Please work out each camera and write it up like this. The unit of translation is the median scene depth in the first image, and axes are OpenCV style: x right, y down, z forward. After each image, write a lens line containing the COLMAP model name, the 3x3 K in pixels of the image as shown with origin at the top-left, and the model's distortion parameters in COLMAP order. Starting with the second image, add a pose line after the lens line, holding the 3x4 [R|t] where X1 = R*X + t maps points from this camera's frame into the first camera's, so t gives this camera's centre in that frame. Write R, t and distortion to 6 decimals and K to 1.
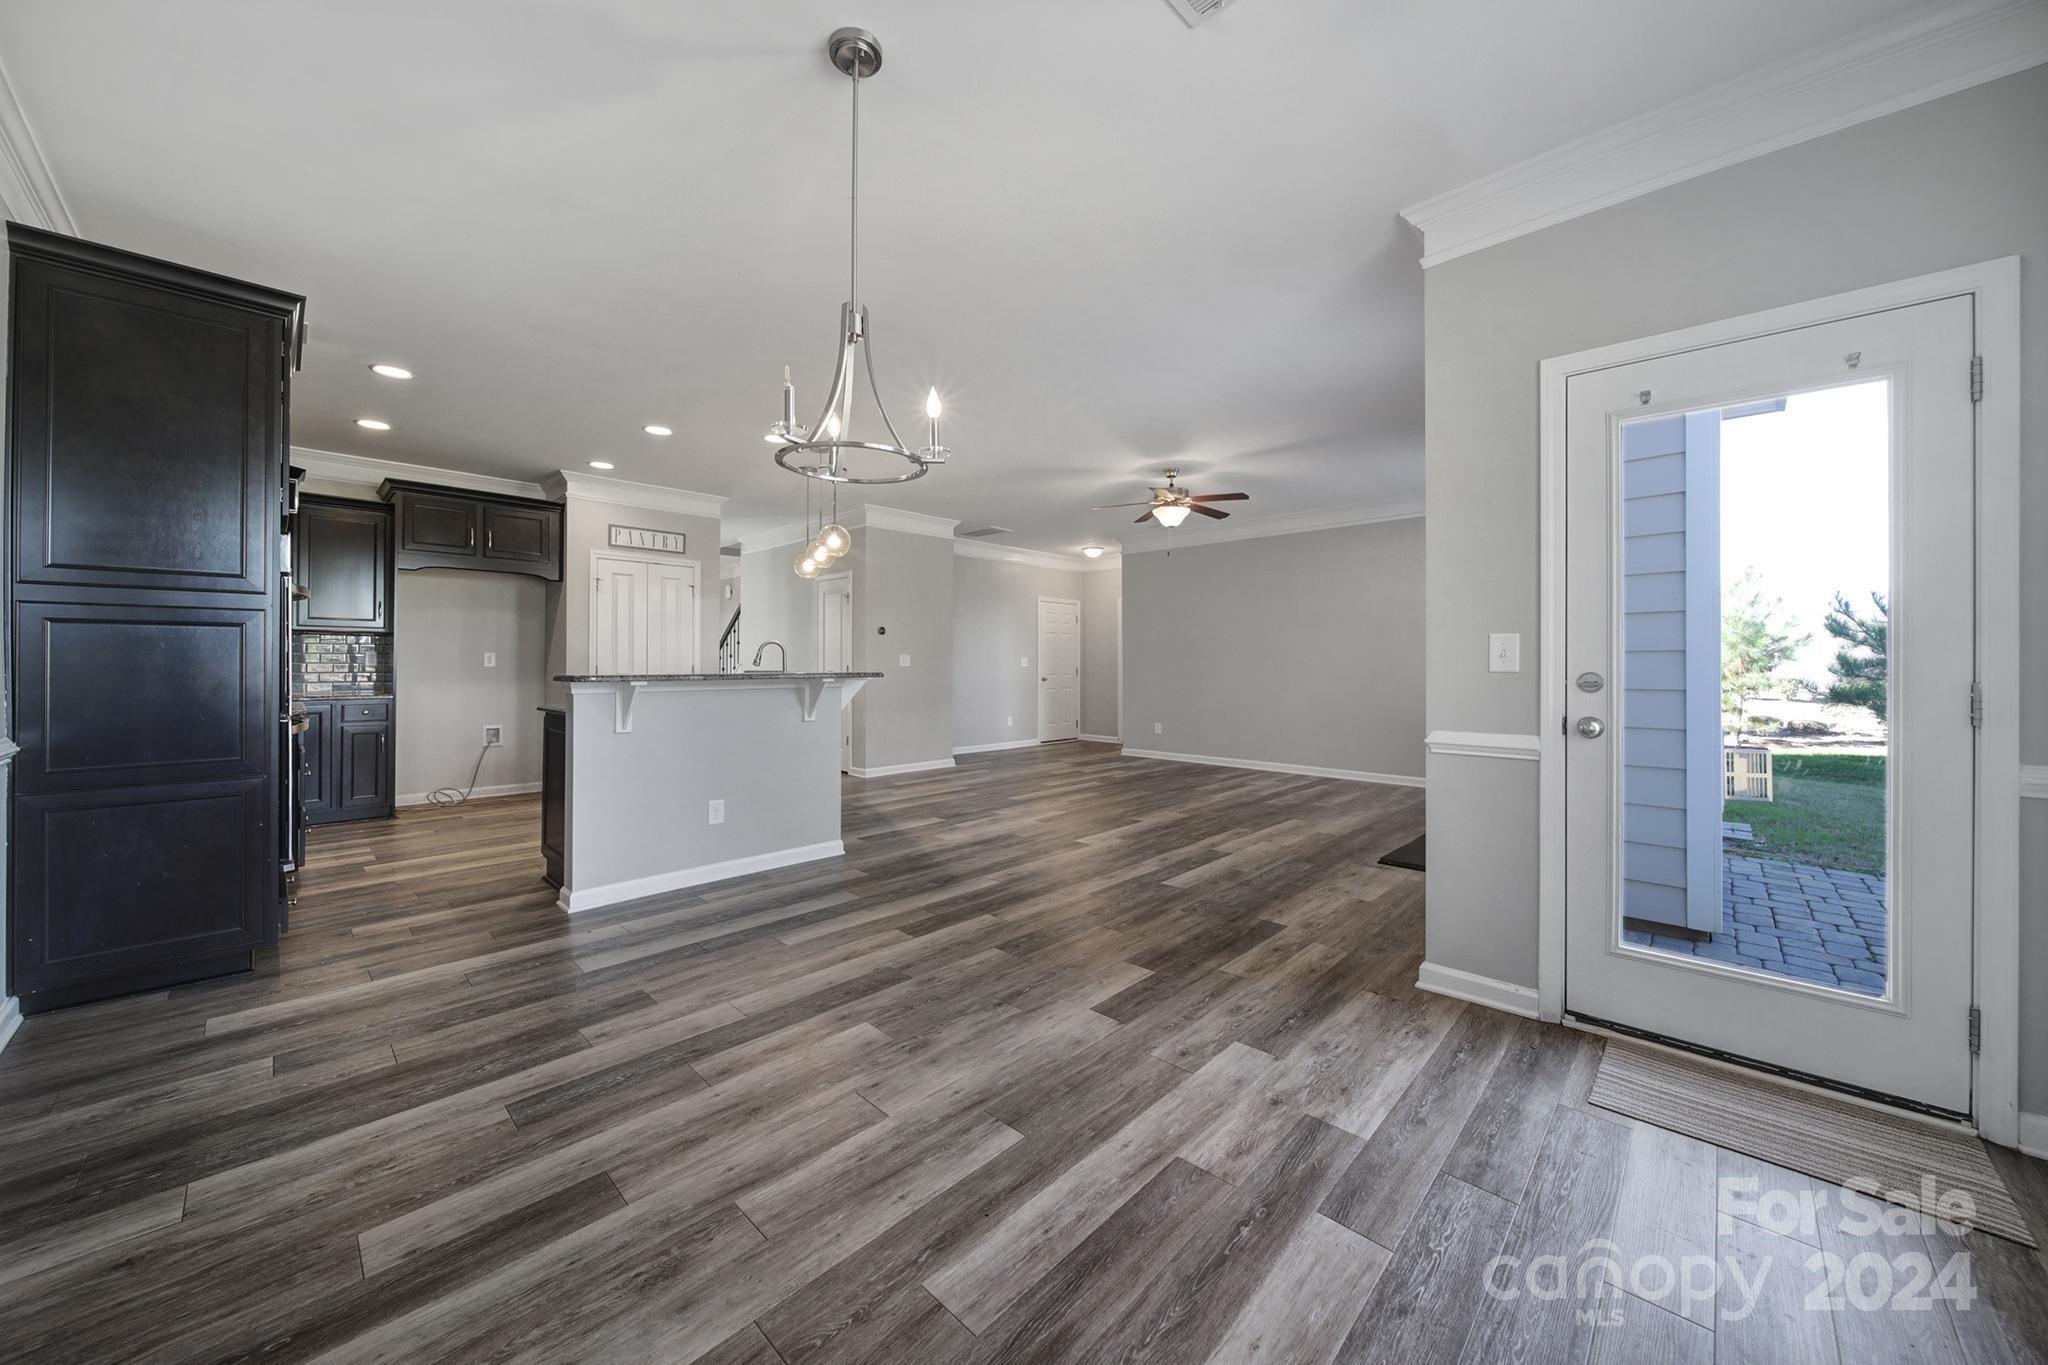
lens RADIAL K [[723.2, 0, 1026.8], [0, 723.2, 674.6], [0, 0, 1]] dist [0.001546, -0.001805]
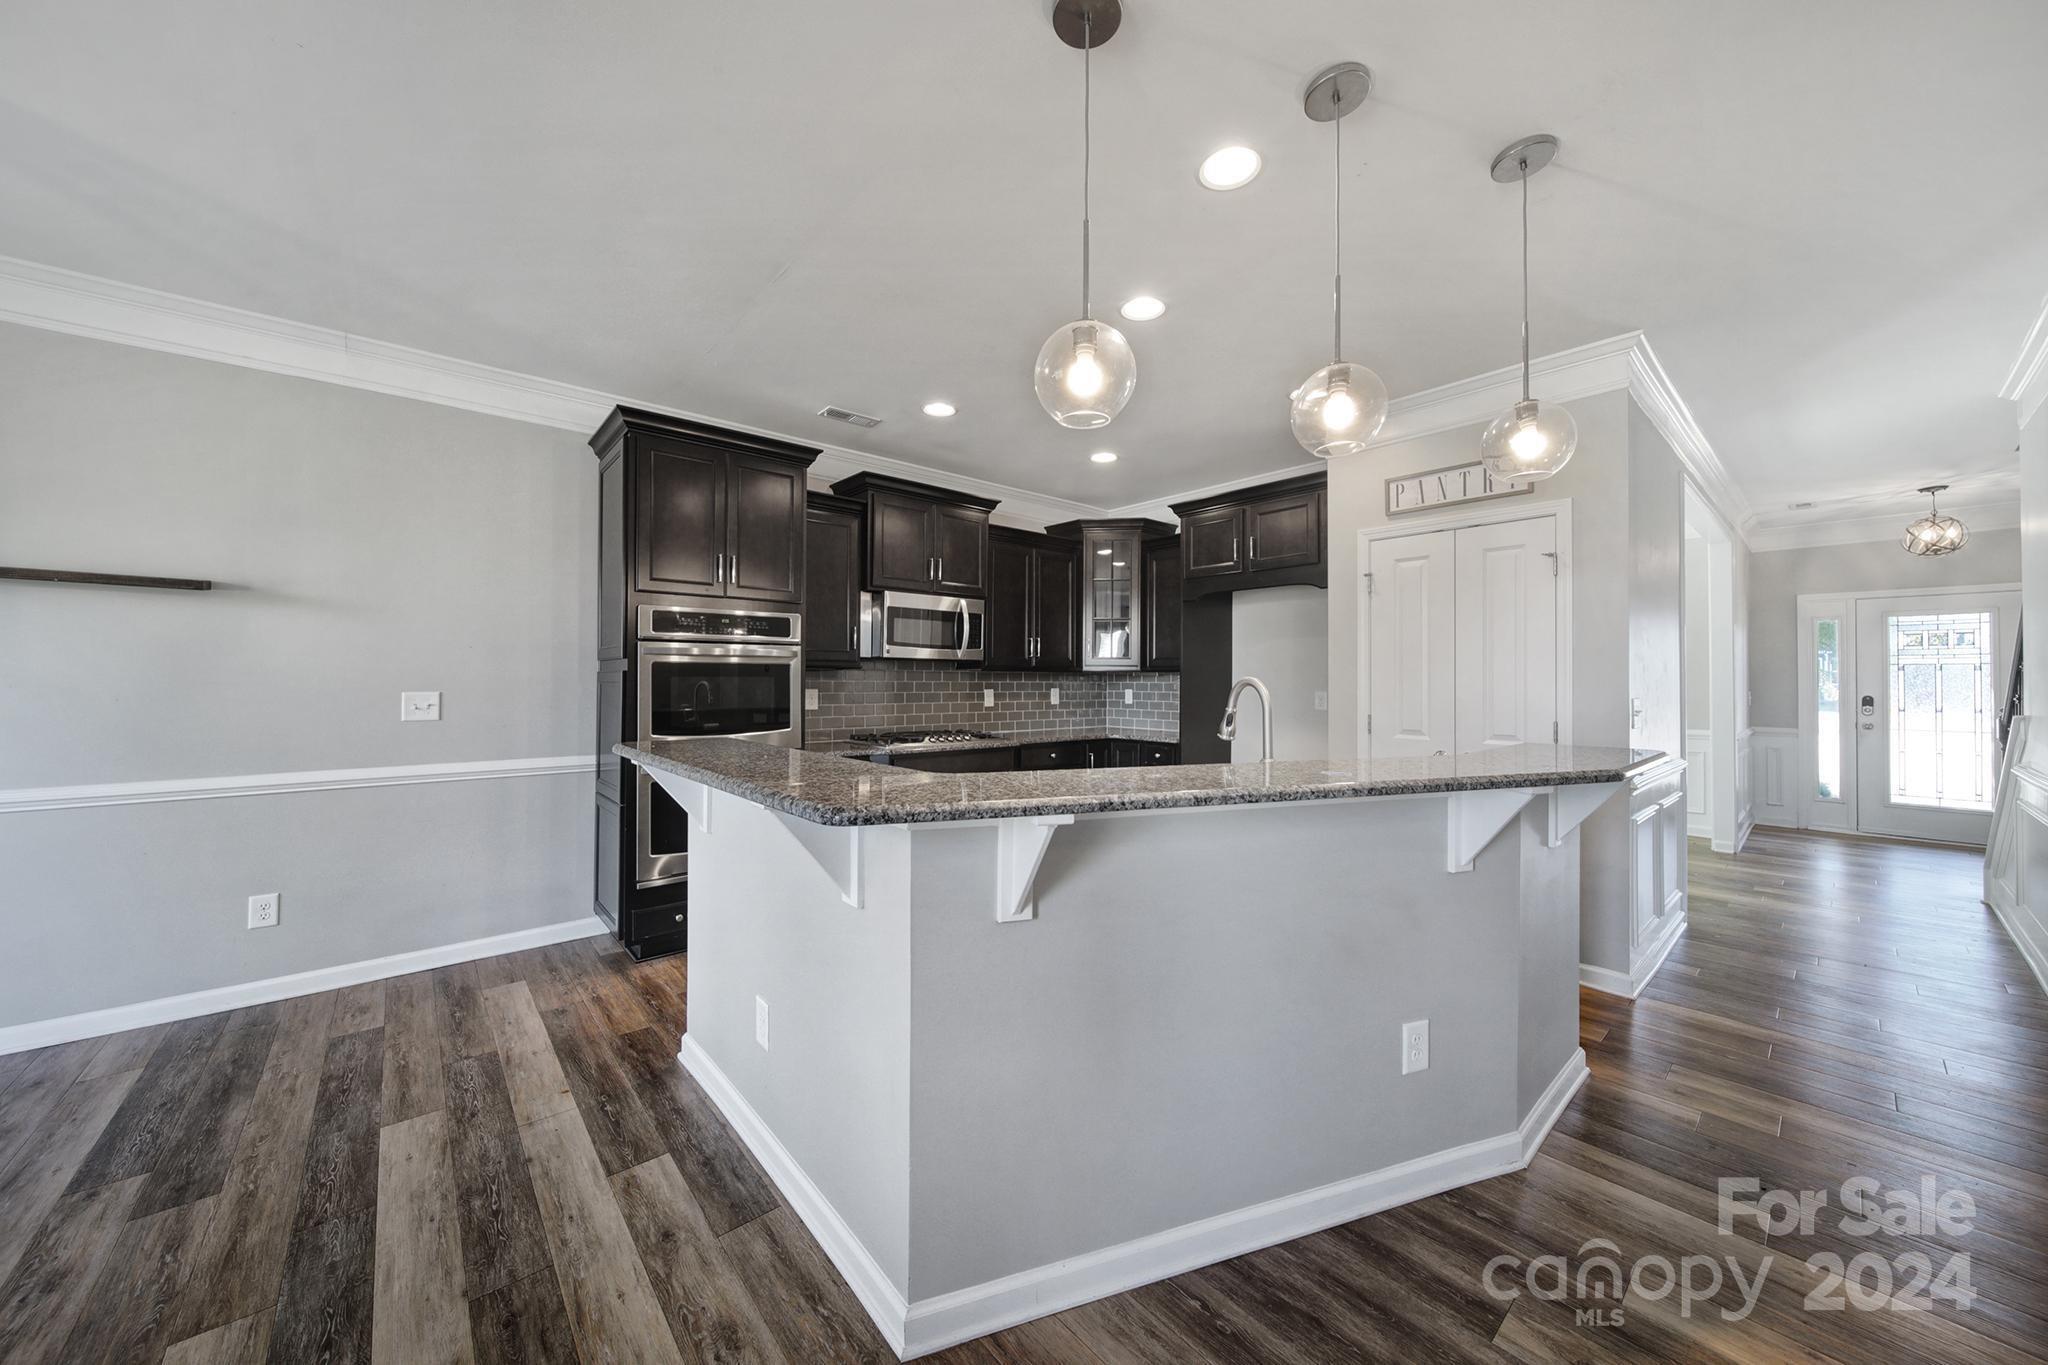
lens RADIAL K [[717.0, 0, 1024.0], [0, 717.0, 673.1], [0, 0, 1]] dist [-0.005428, 0.000024]
pose [[-0.095564, -0.012498, -0.995345, 0.110841], [-0.017928, 0.999781, -0.010833, -0.097895], [0.995262, 0.016809, -0.095767, 2.076818]]
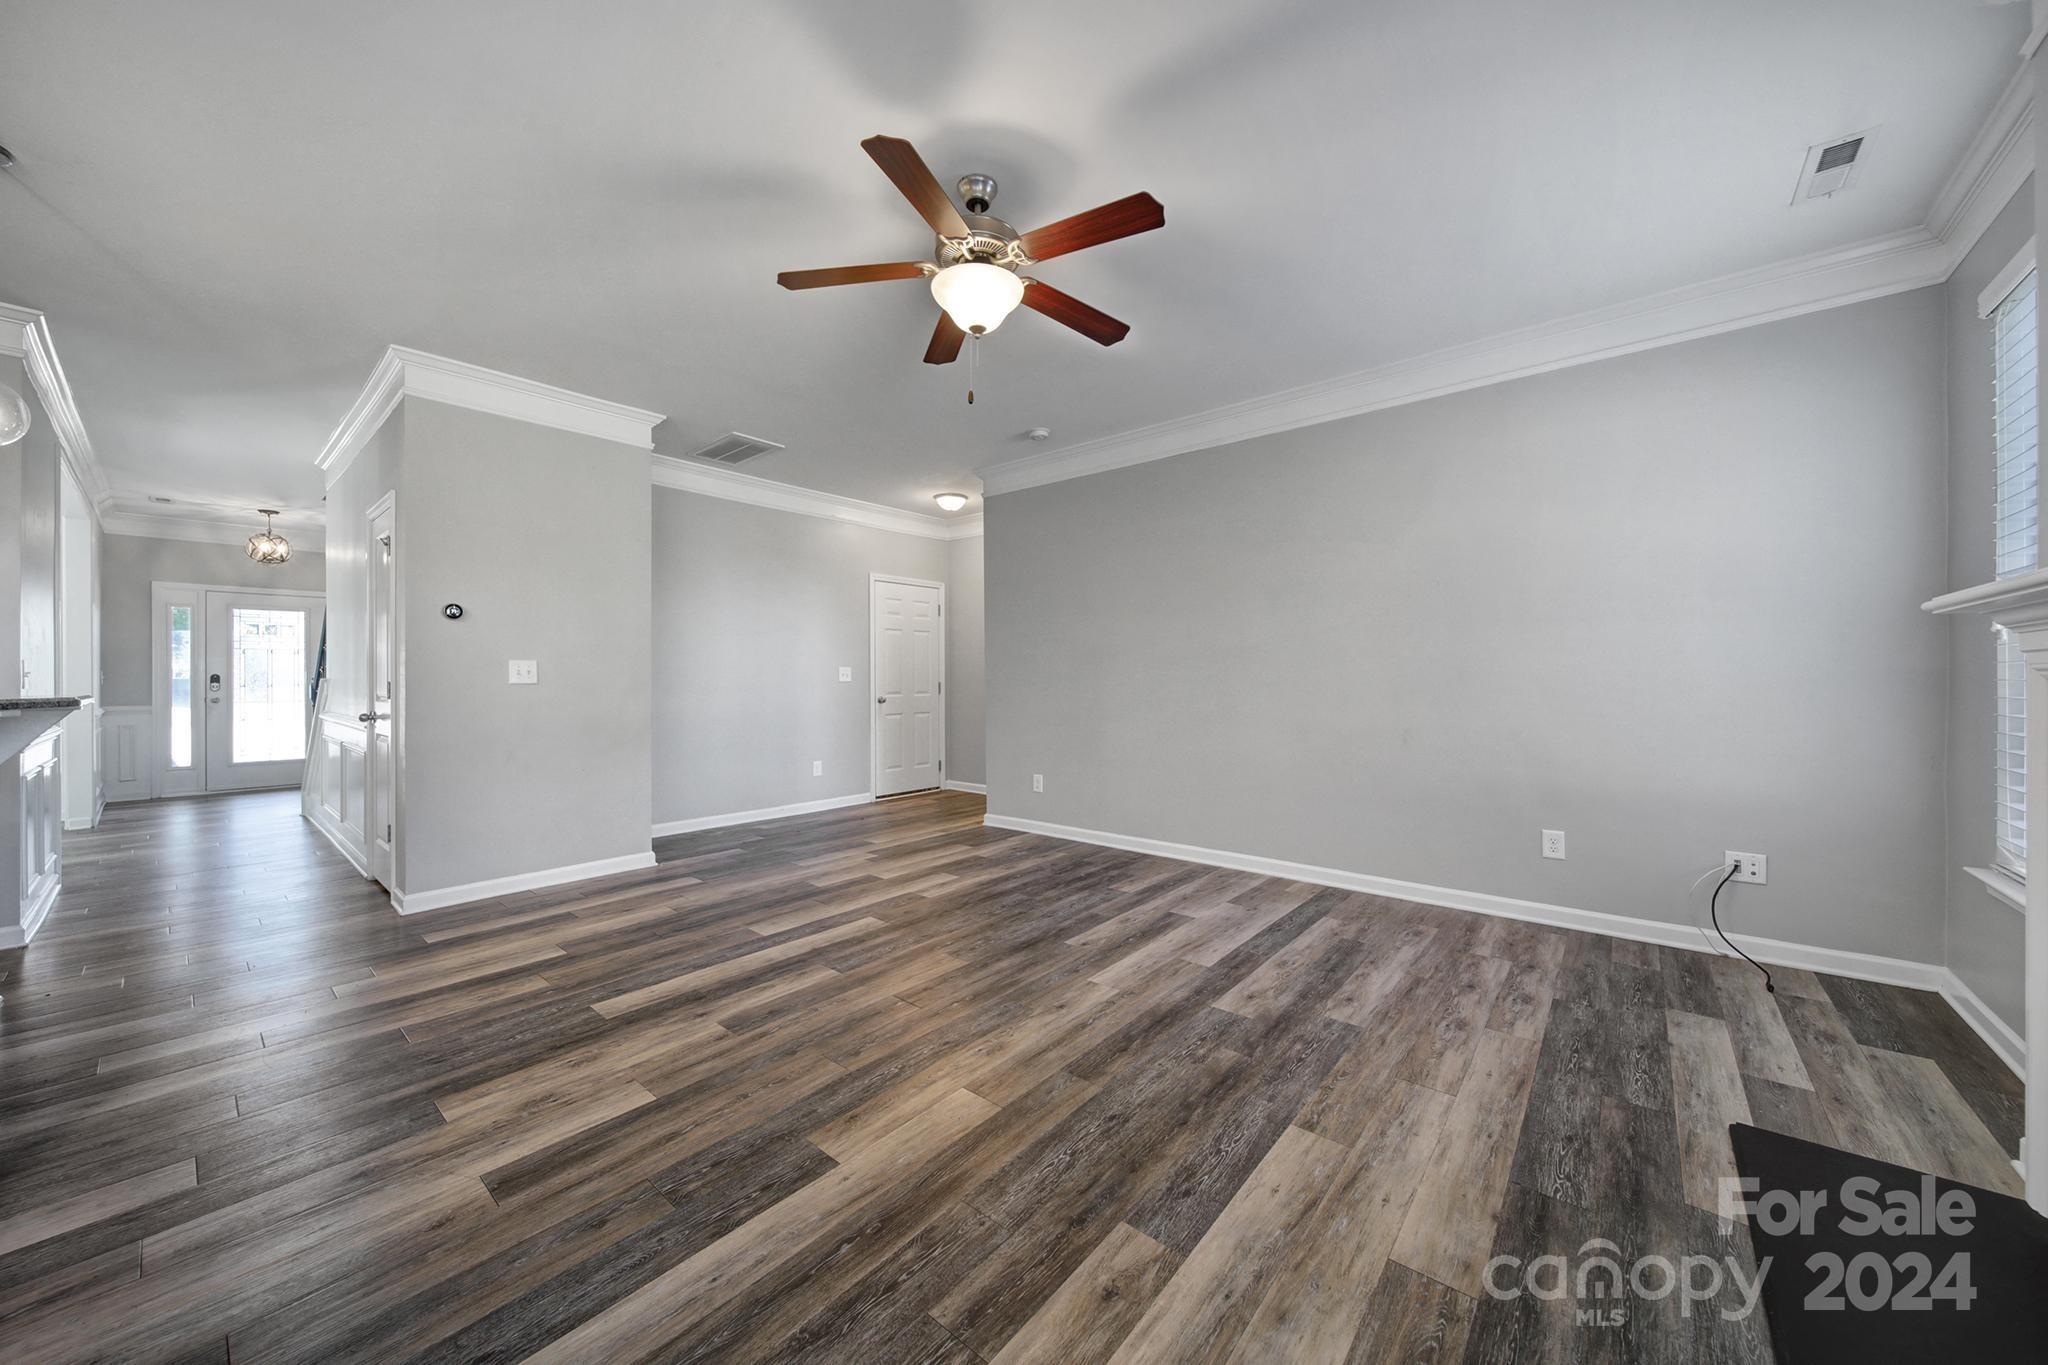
lens RADIAL K [[723.2, 0, 1026.8], [0, 723.2, 674.6], [0, 0, 1]] dist [0.001546, -0.001805]
pose [[0.998143, -0.004157, 0.060765, 0.532152], [0.005204, 0.999841, -0.017084, -0.022367], [-0.060684, 0.017369, 0.998006, 1.569646]]
